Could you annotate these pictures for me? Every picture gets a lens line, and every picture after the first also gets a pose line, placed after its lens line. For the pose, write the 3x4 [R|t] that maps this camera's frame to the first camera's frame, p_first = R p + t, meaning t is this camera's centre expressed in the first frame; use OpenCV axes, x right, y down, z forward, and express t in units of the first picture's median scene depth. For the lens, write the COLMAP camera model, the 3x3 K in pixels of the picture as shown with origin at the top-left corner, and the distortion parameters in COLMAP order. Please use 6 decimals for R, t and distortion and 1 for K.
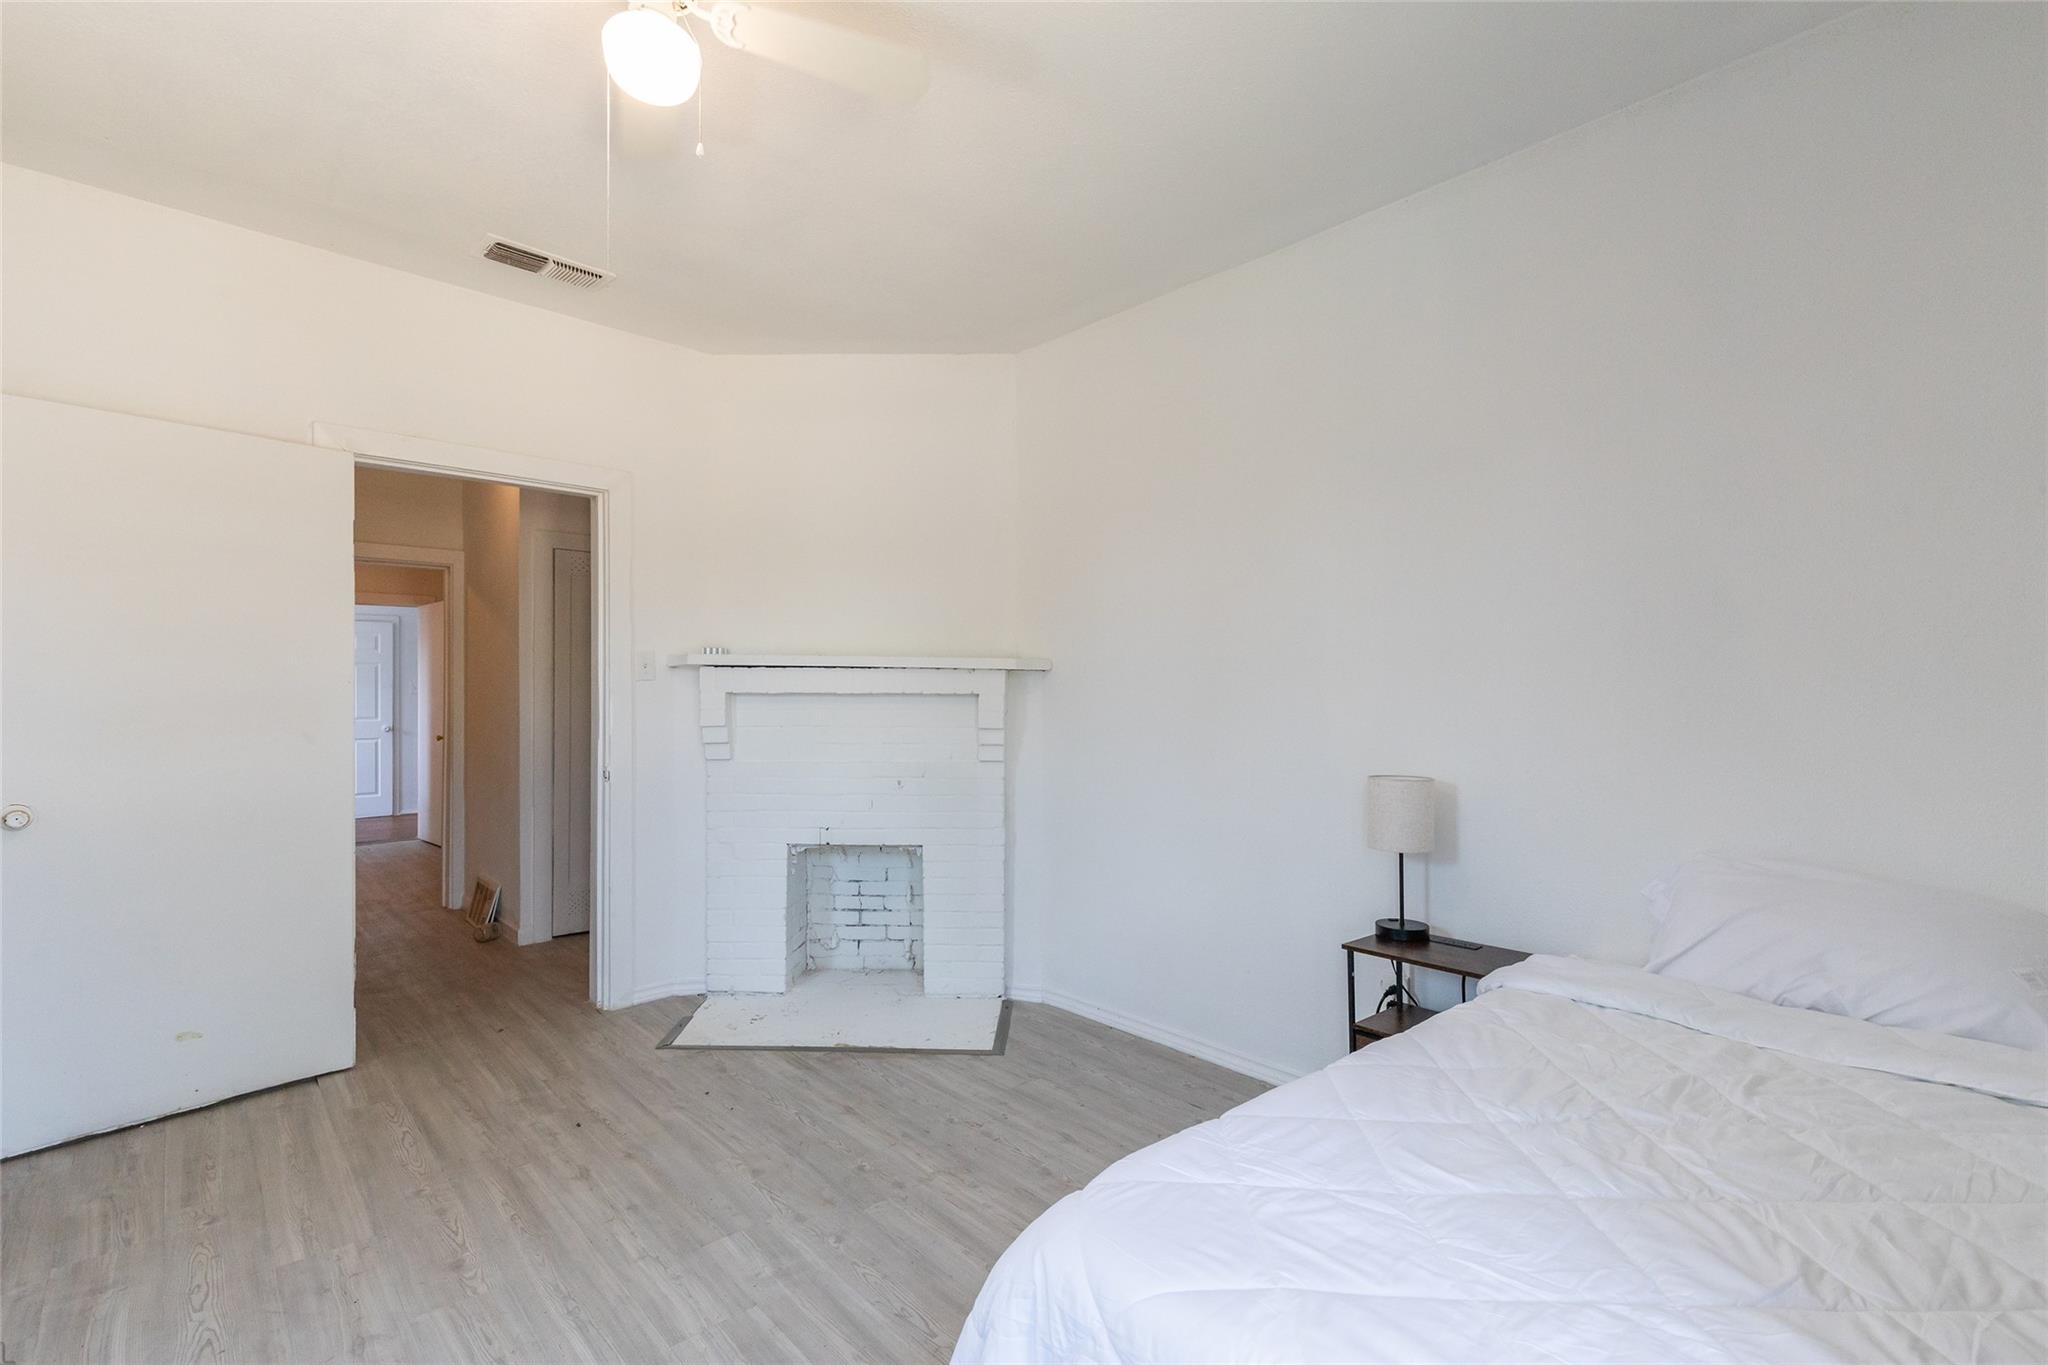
lens RADIAL K [[915.9, 0, 1022.7], [0, 915.9, 681.5], [0, 0, 1]] dist [-0.000444, -0.001560]
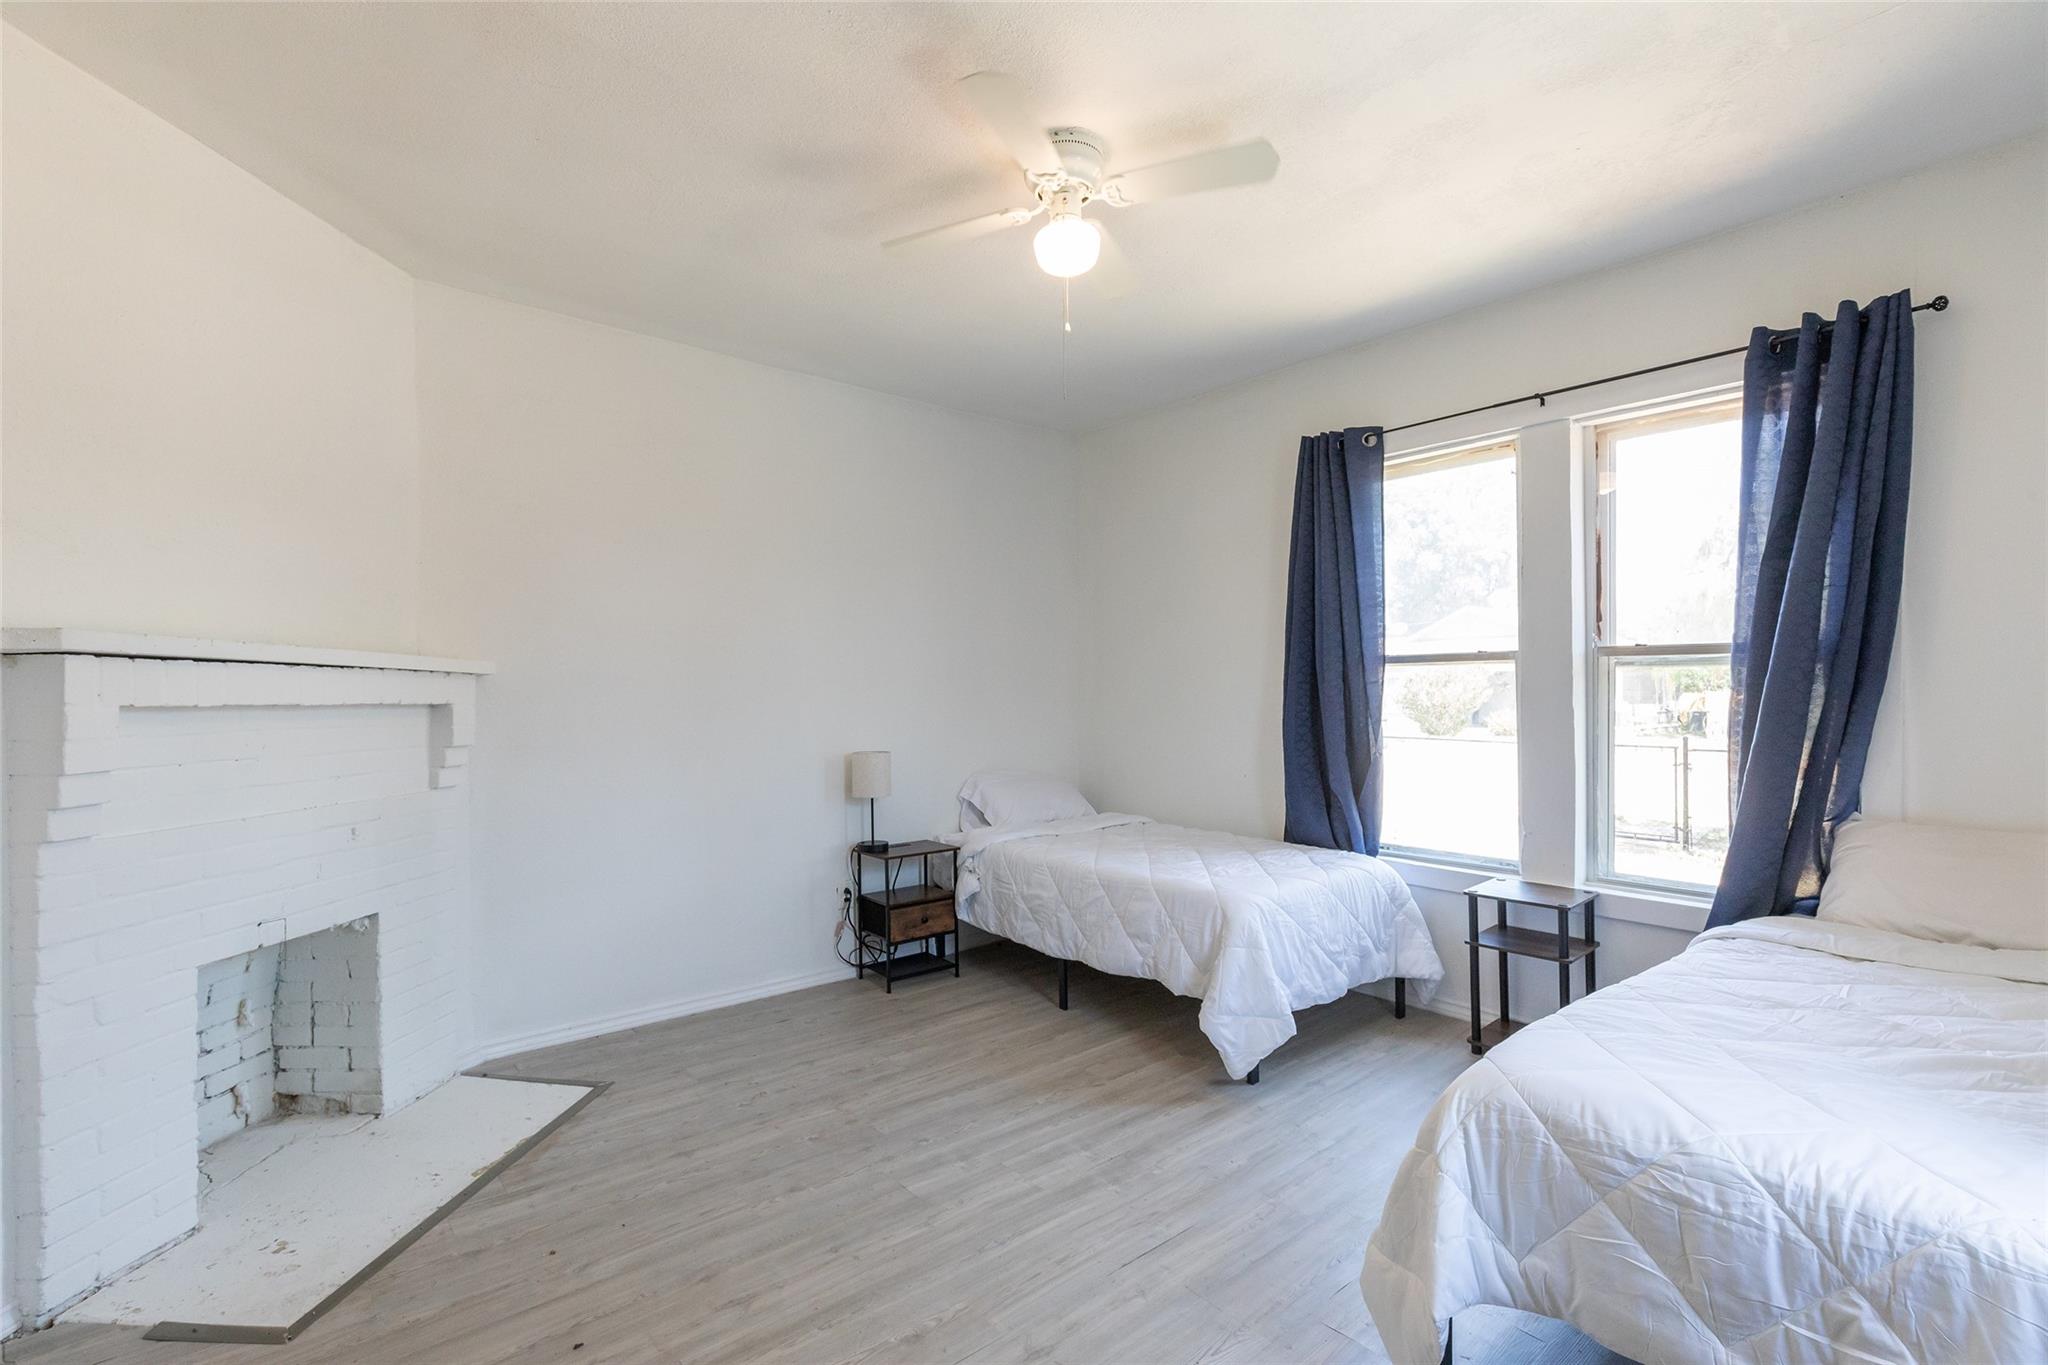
lens RADIAL K [[915.9, 0, 1022.6], [0, 915.9, 691.9], [0, 0, 1]] dist [-0.000444, -0.001560]
pose [[0.044106, 0.003135, 0.999022, -1.169738], [-0.015100, 0.999883, -0.002471, -0.002522], [-0.998913, -0.014976, 0.044148, 0.661465]]
